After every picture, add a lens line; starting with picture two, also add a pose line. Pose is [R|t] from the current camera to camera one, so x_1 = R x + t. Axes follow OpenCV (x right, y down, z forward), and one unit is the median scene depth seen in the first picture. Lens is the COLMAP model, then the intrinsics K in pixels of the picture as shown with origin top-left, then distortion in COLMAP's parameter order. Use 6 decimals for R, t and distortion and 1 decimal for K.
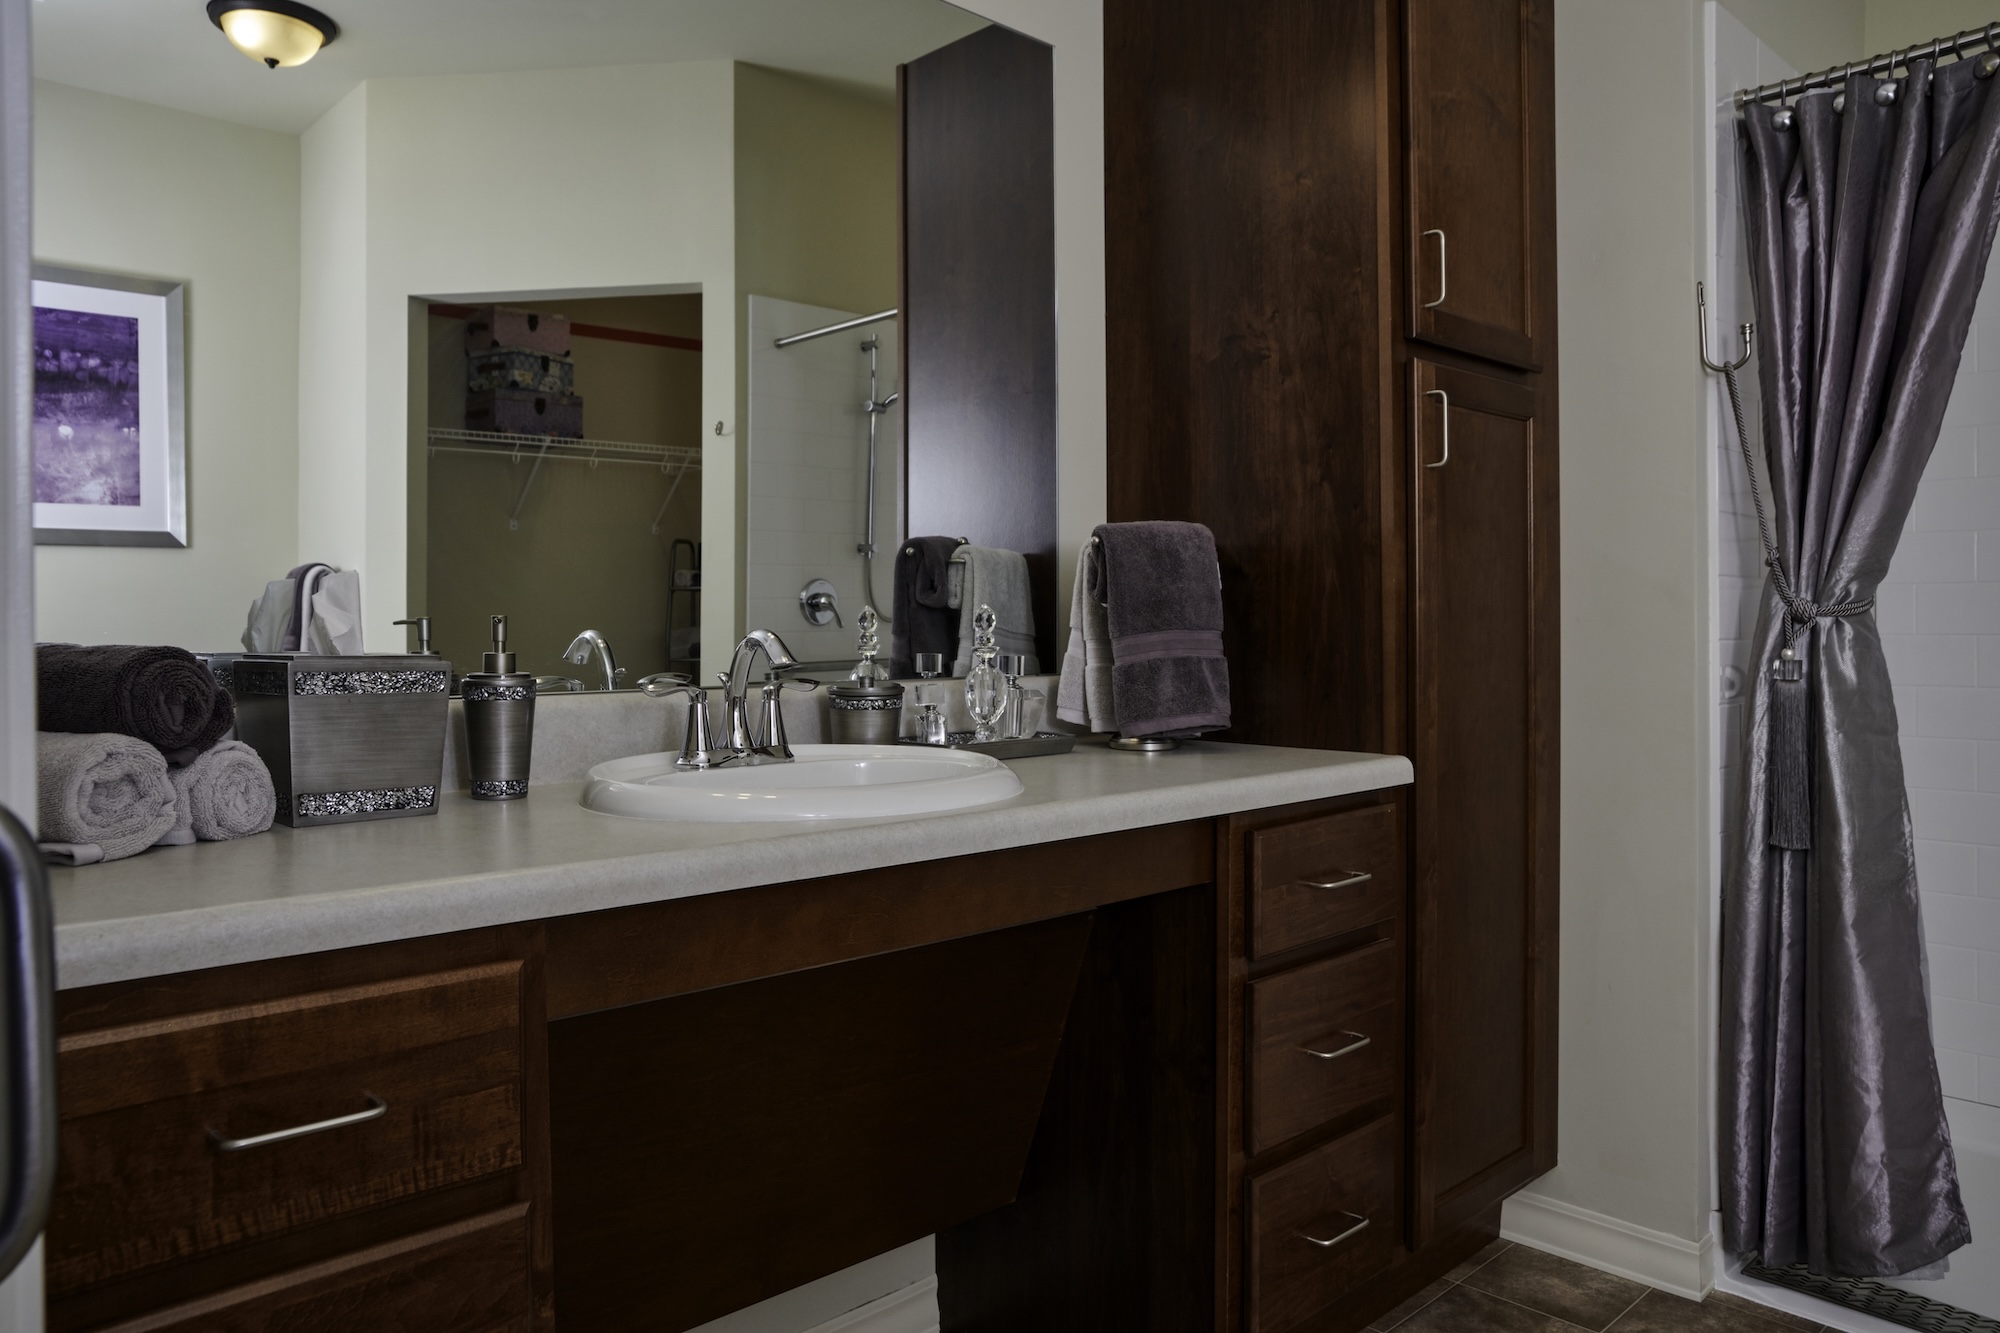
lens RADIAL K [[1425.8, 0, 995.6], [0, 1425.8, 628.3], [0, 0, 1]] dist [-0.089015, 0.082346]
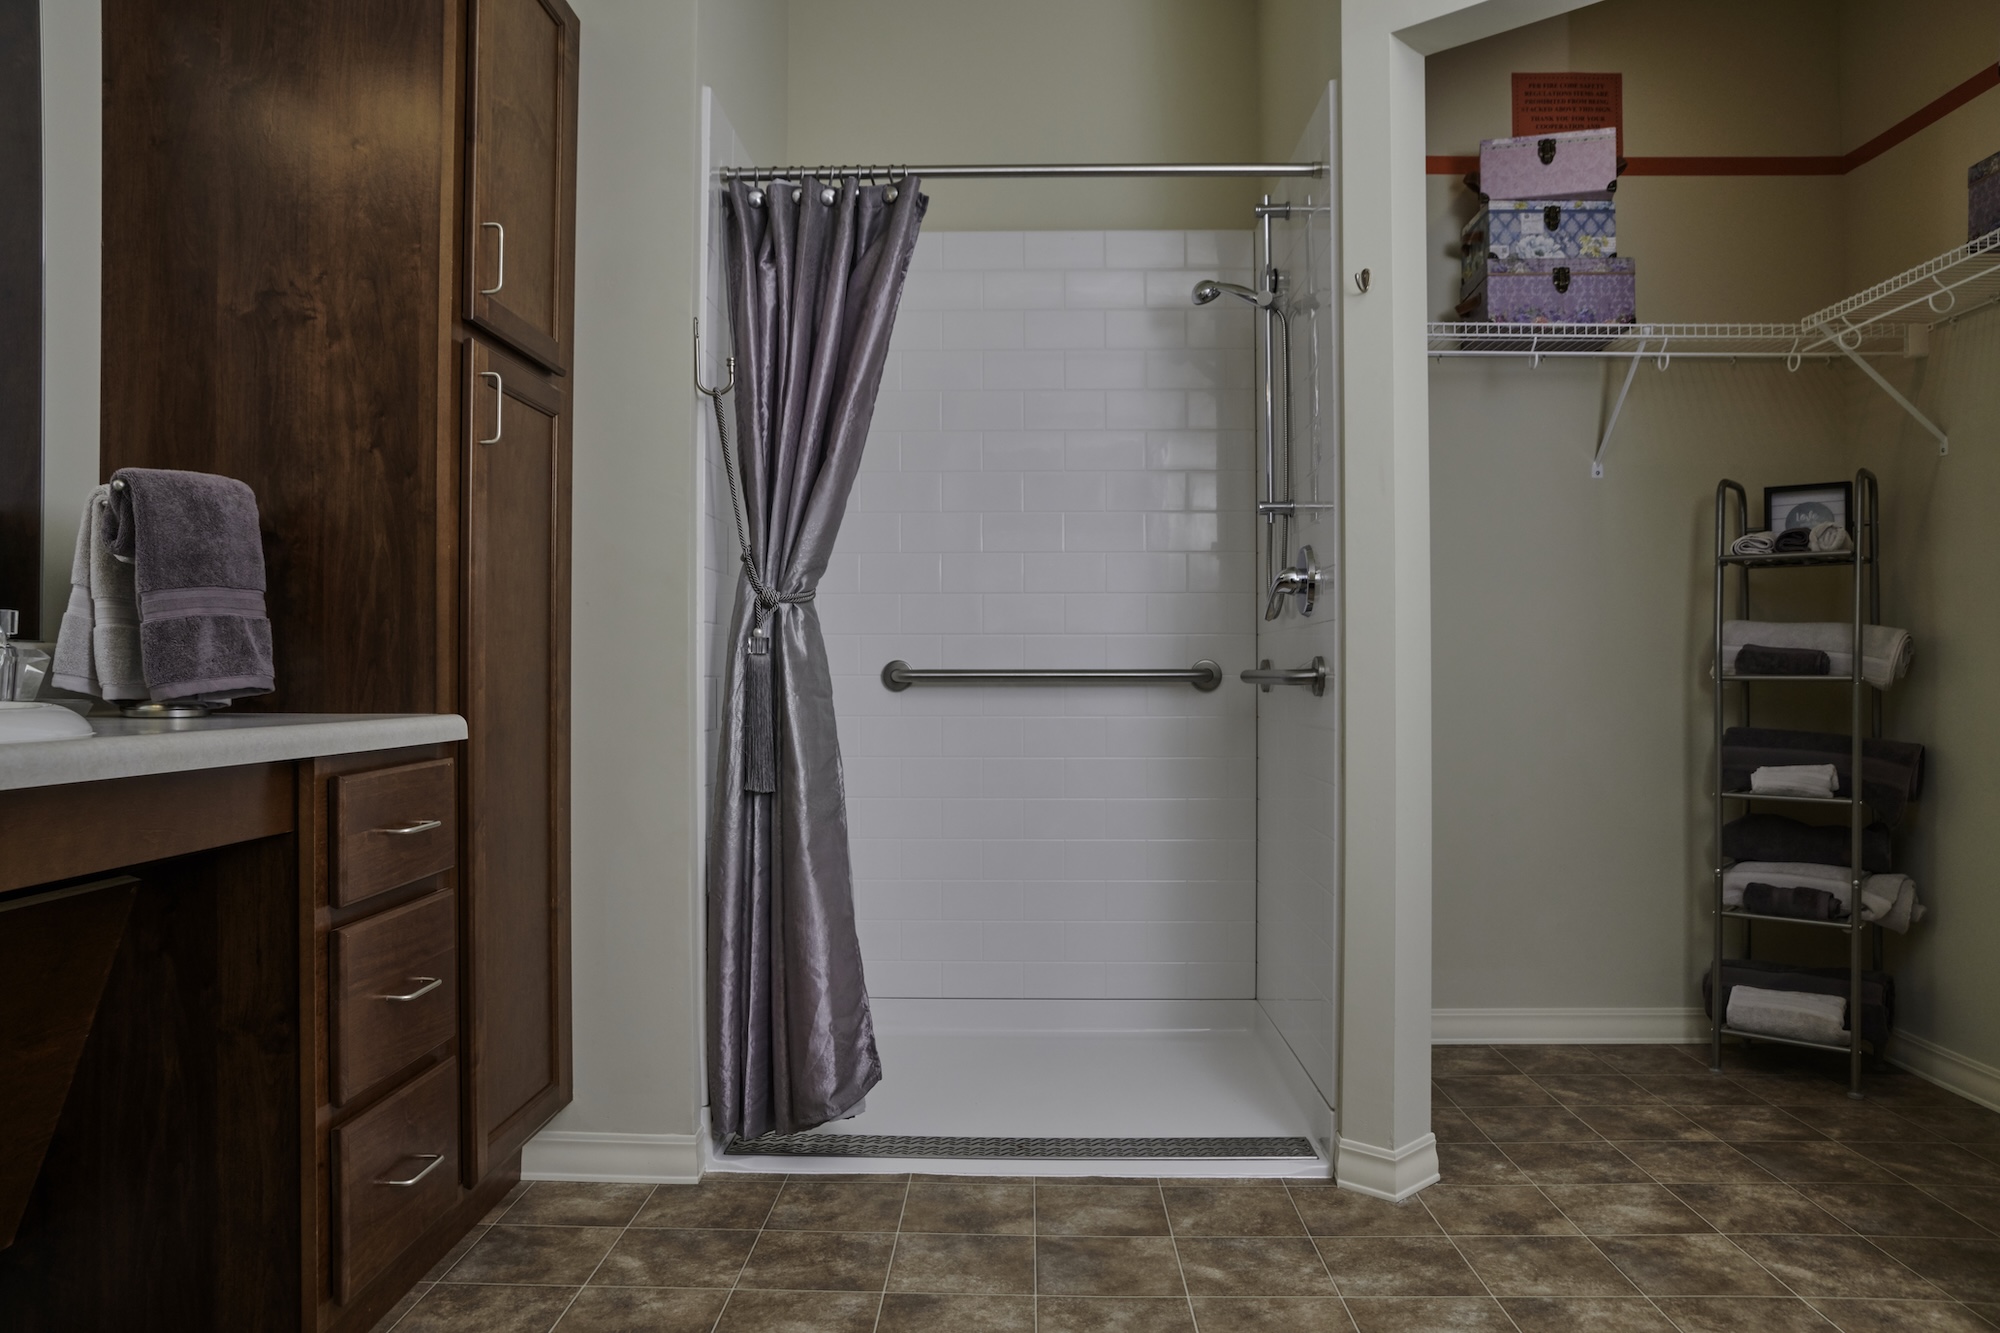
lens RADIAL K [[1390.6, 0, 1028.7], [0, 1390.6, 670.1], [0, 0, 1]] dist [-0.087040, 0.074281]
pose [[0.703444, 0.002683, 0.710745, -0.129562], [0.002545, 0.999977, -0.006293, 0.060448], [-0.710746, 0.006236, 0.703421, -0.019739]]
